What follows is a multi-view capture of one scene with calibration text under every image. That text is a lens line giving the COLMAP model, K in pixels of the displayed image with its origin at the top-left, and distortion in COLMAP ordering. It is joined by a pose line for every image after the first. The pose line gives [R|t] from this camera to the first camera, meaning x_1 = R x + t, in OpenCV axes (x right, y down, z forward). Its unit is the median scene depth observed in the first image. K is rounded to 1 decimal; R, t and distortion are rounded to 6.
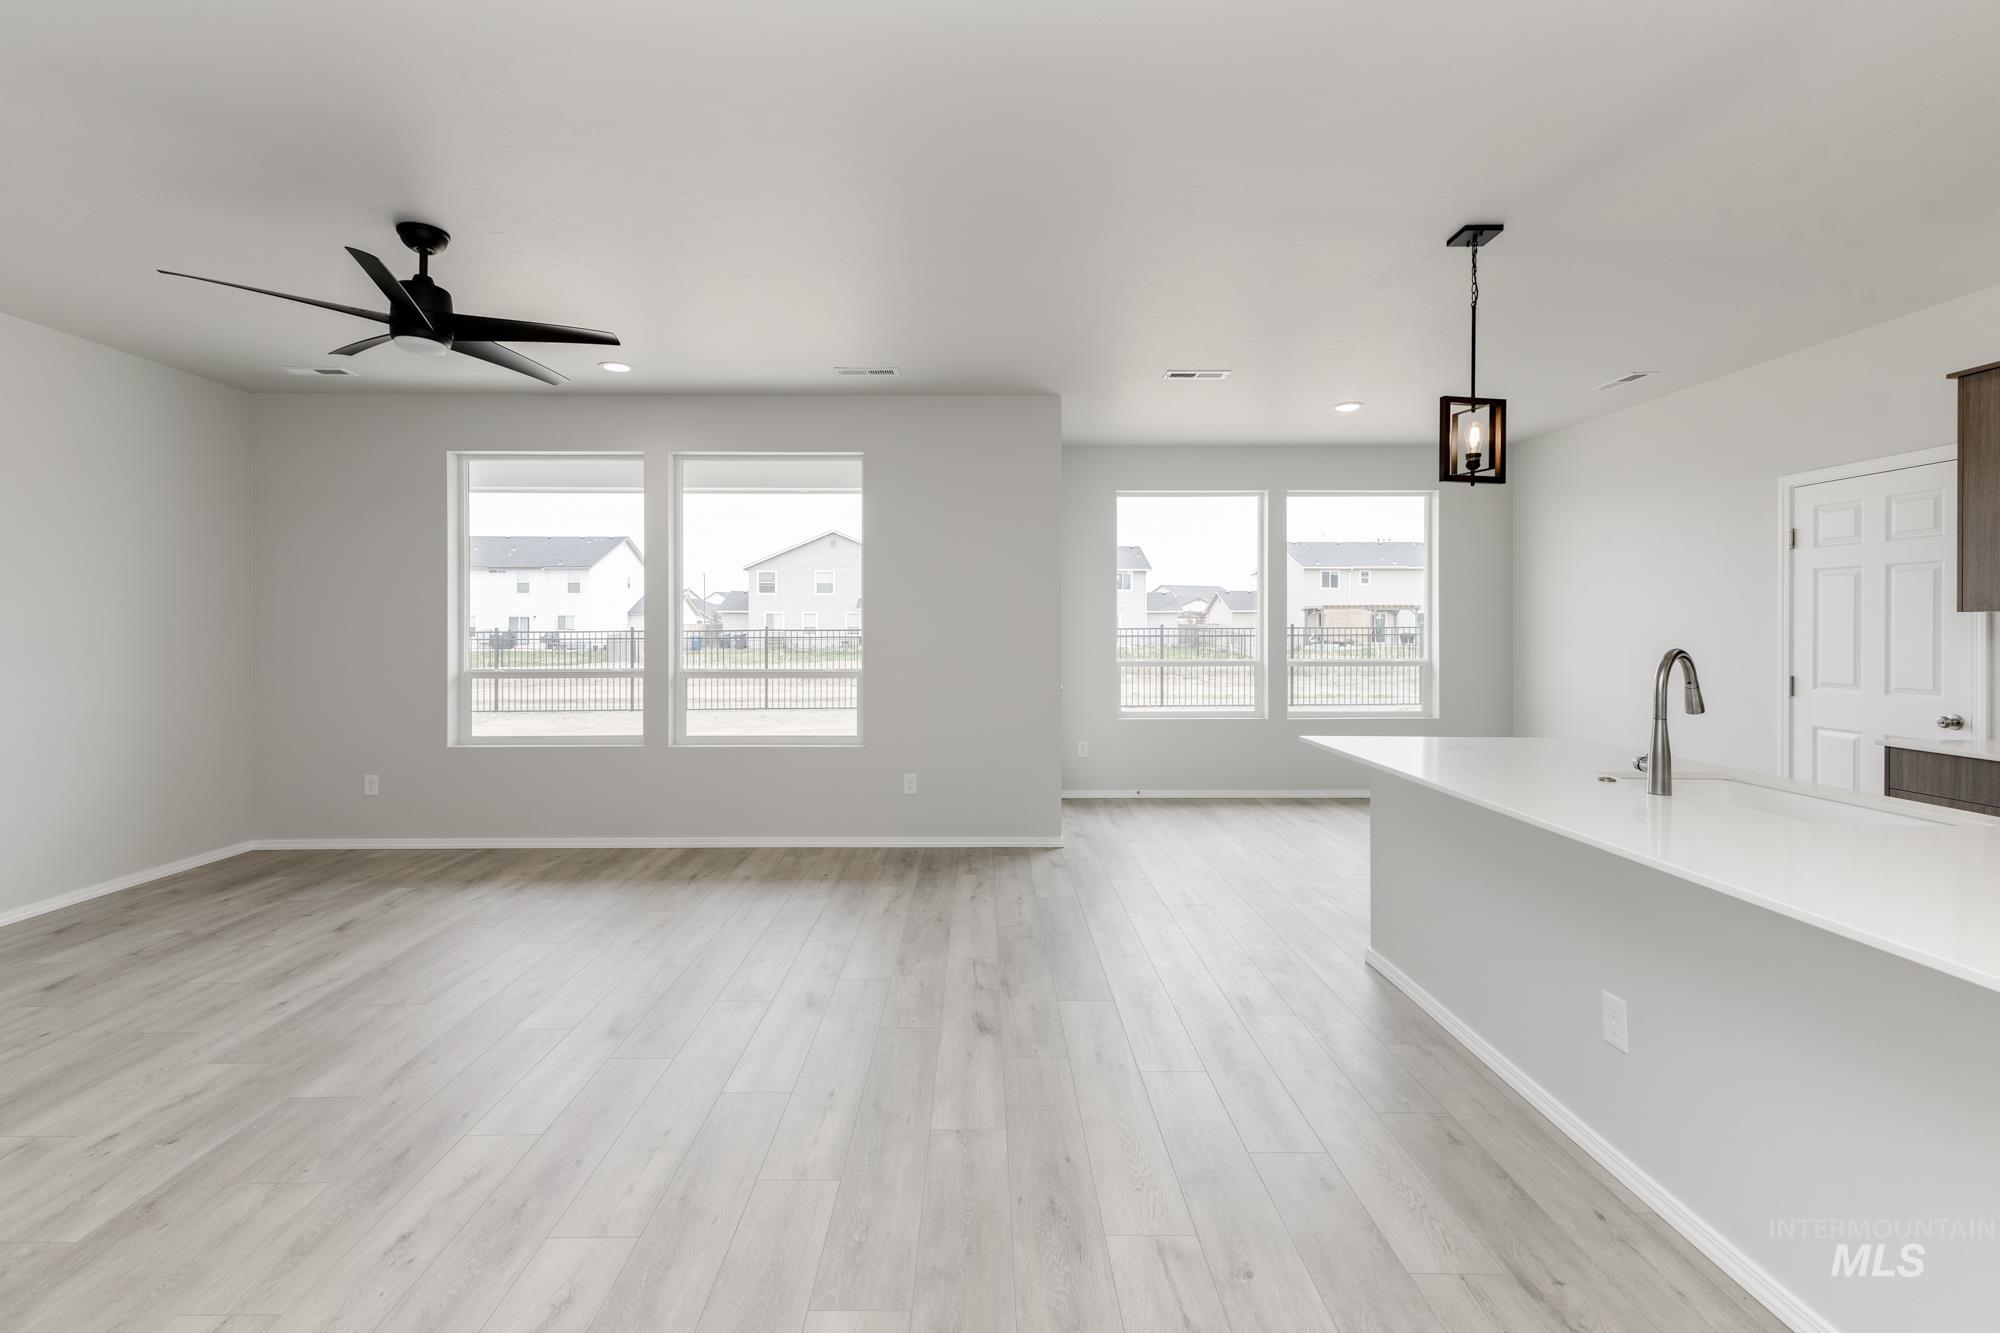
lens RADIAL K [[887.2, 0, 973.6], [0, 887.2, 627.6], [0, 0, 1]] dist [0.013466, -0.005136]
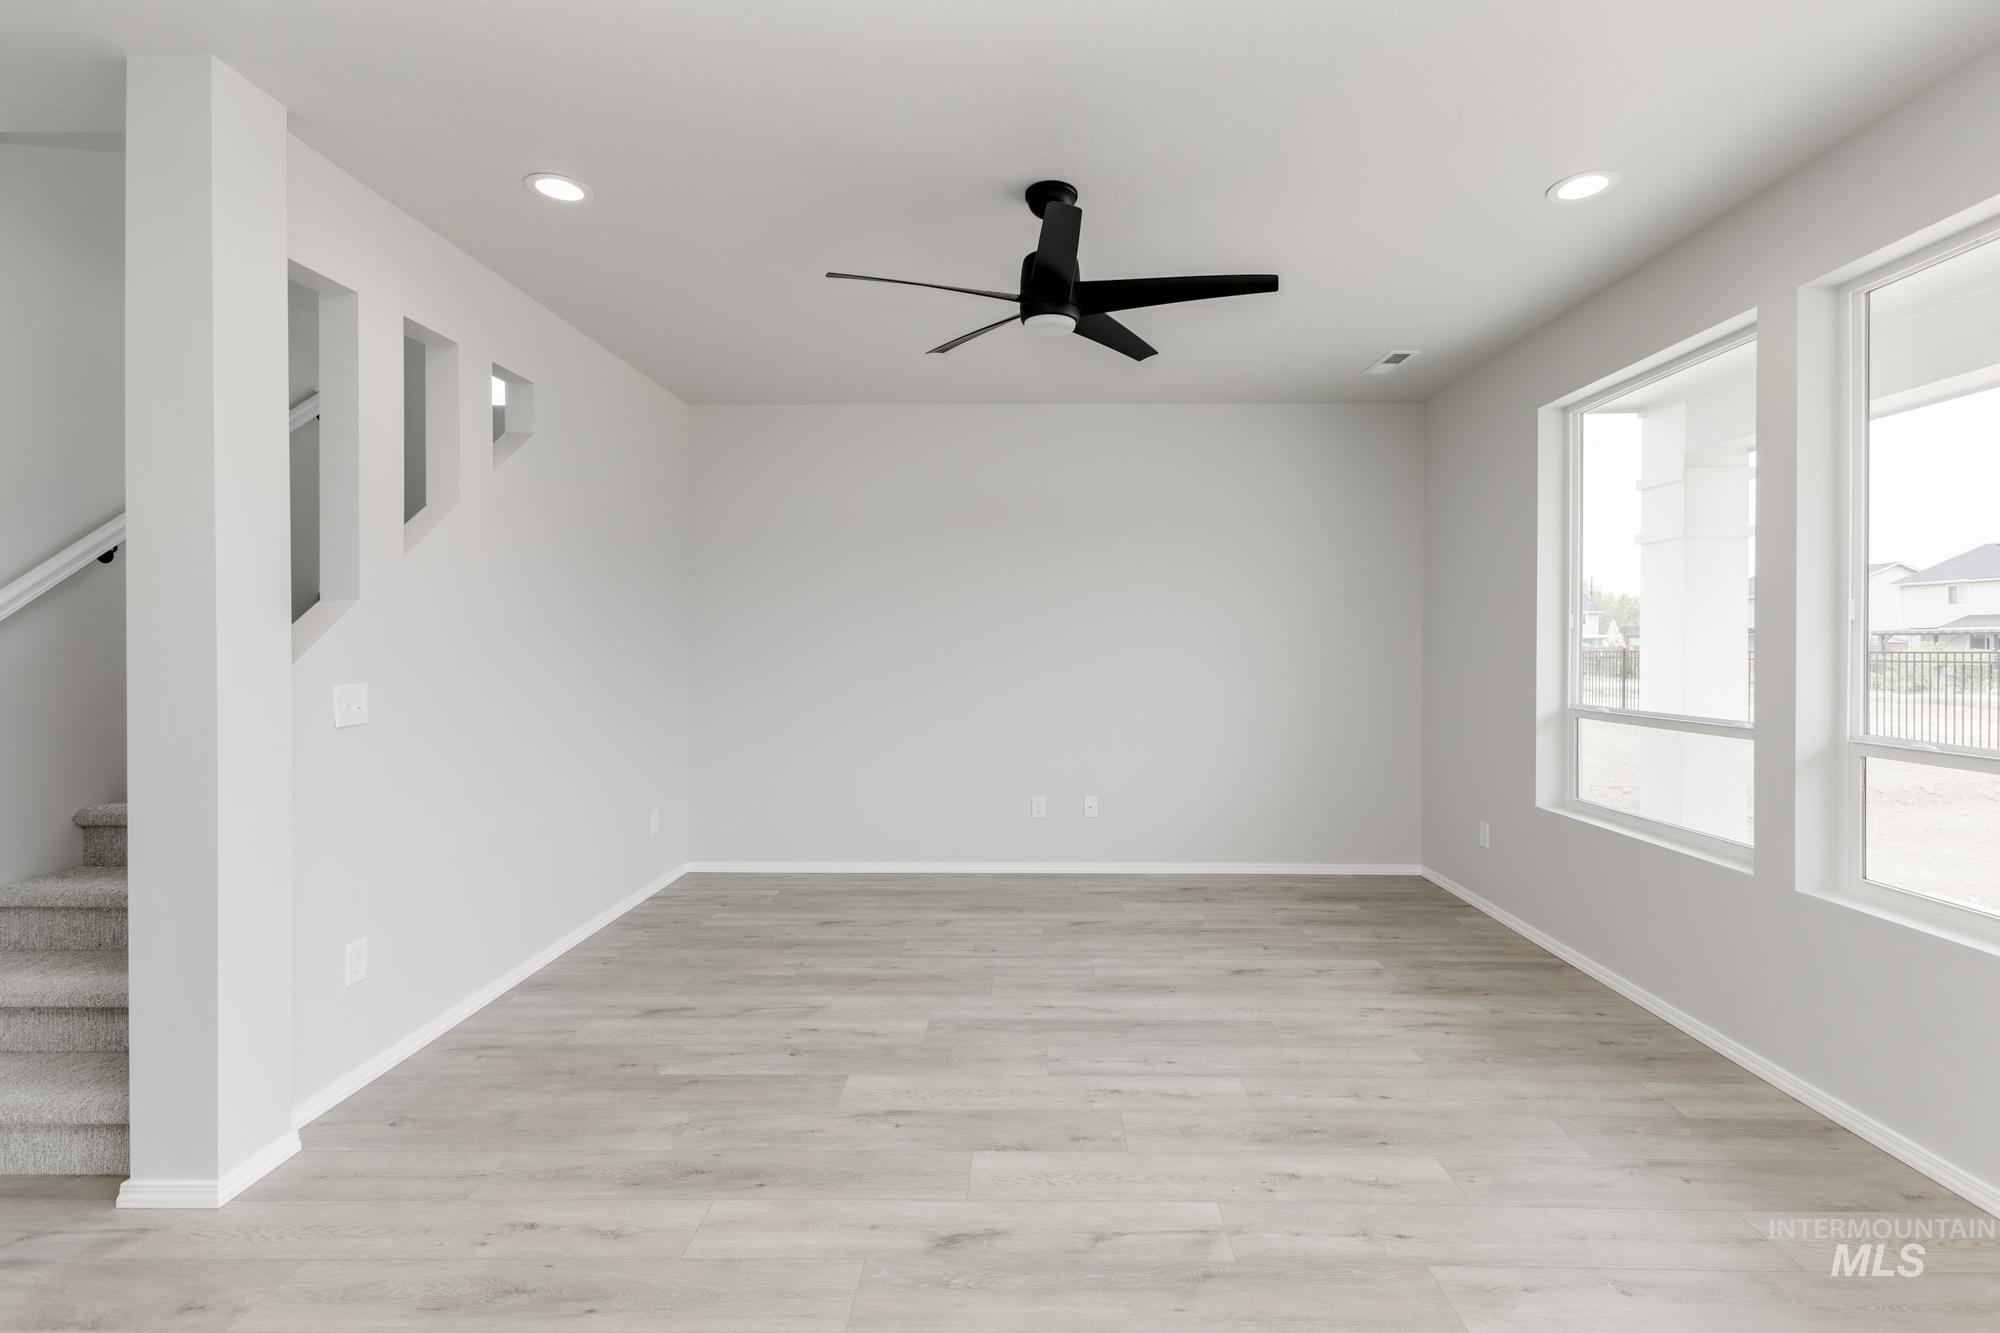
lens RADIAL K [[876.3, 0, 1040.1], [0, 876.3, 650.1], [0, 0, 1]] dist [0.009349, 0.000593]
pose [[-0.003791, 0.007916, -0.999961, 0.199124], [-0.001680, 0.999967, 0.007922, -0.002629], [0.999991, 0.001710, -0.003778, 0.805110]]
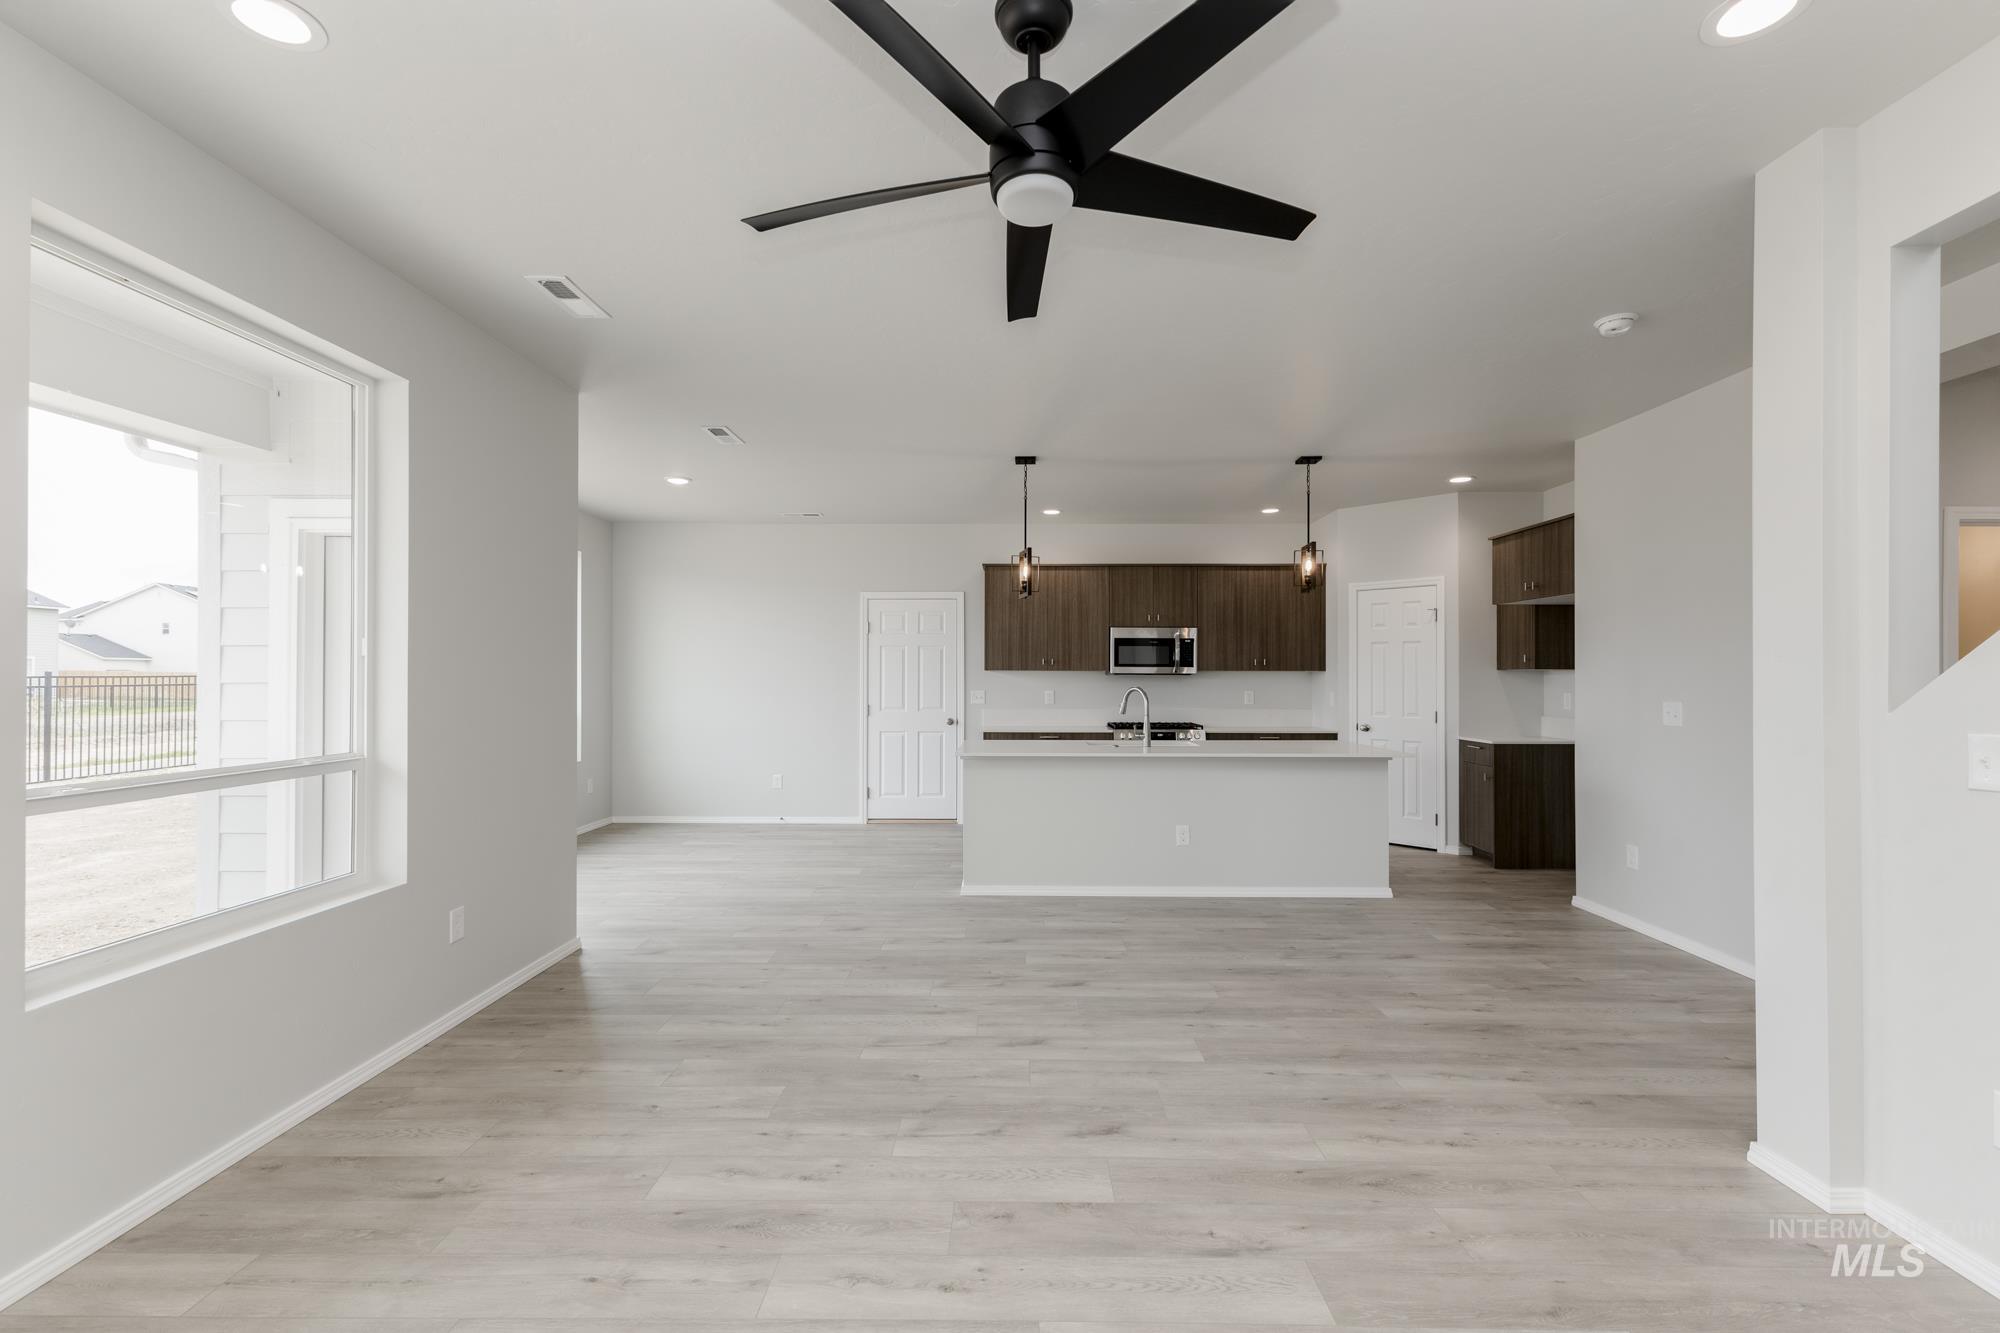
lens RADIAL K [[864.3, 0, 1025.6], [0, 864.3, 670.2], [0, 0, 1]] dist [0.013613, -0.000126]
pose [[0.000851, 0.006469, 0.999979, -0.963996], [0.002313, 0.999976, -0.006471, -0.003374], [-0.999997, 0.002318, 0.000836, 0.814934]]
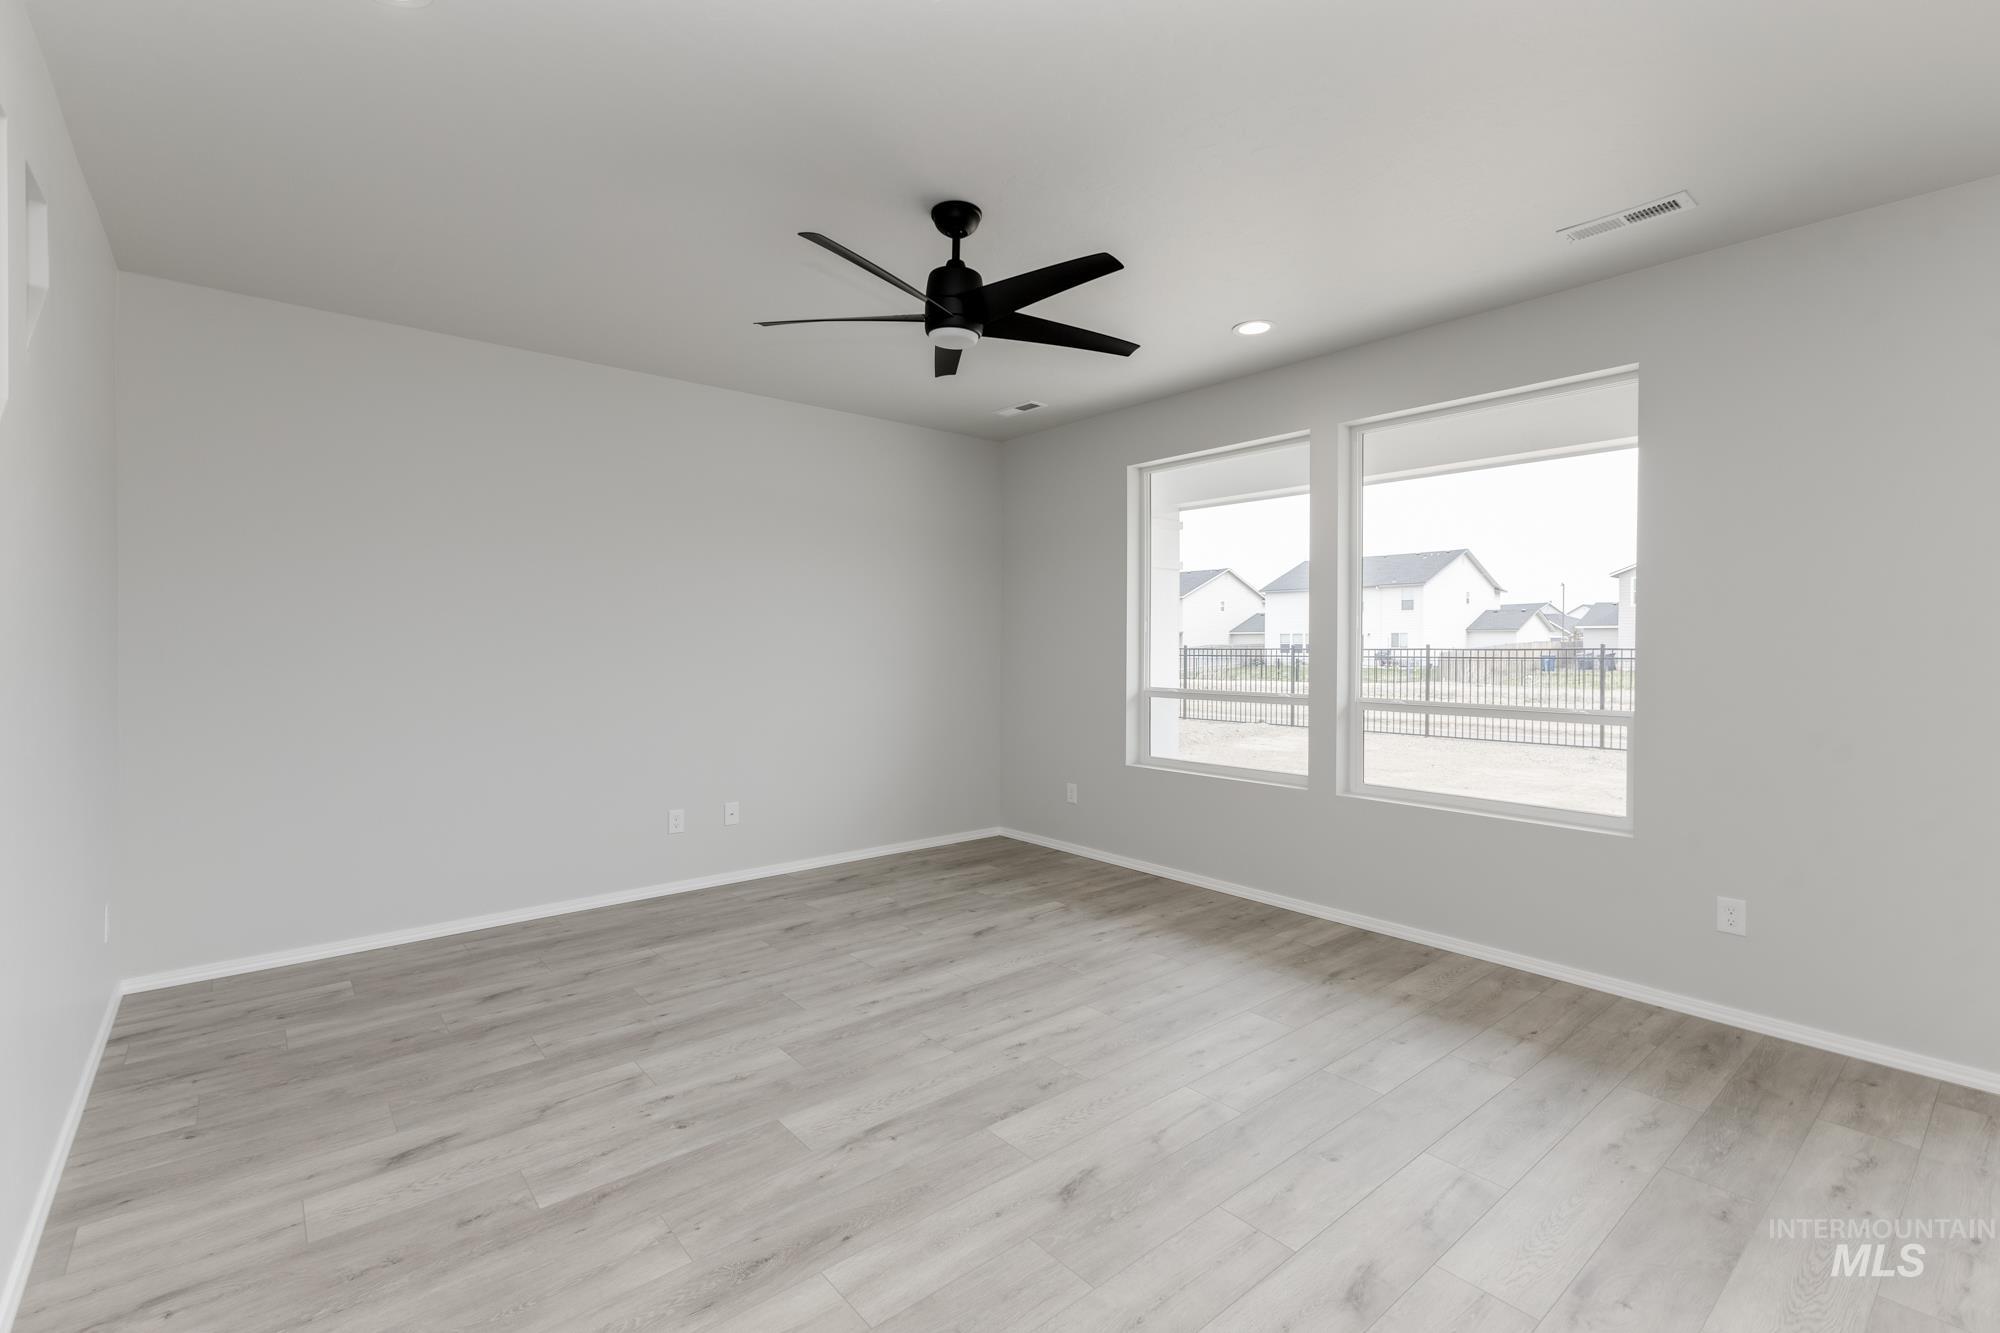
lens RADIAL K [[871.3, 0, 1000.2], [0, 871.3, 647.1], [0, 0, 1]] dist [0.013089, -0.001383]
pose [[0.643557, 0.004121, -0.765387, 0.083729], [-0.002445, 0.999991, 0.003328, 0.000615], [0.765394, -0.000271, 0.643562, 0.369480]]
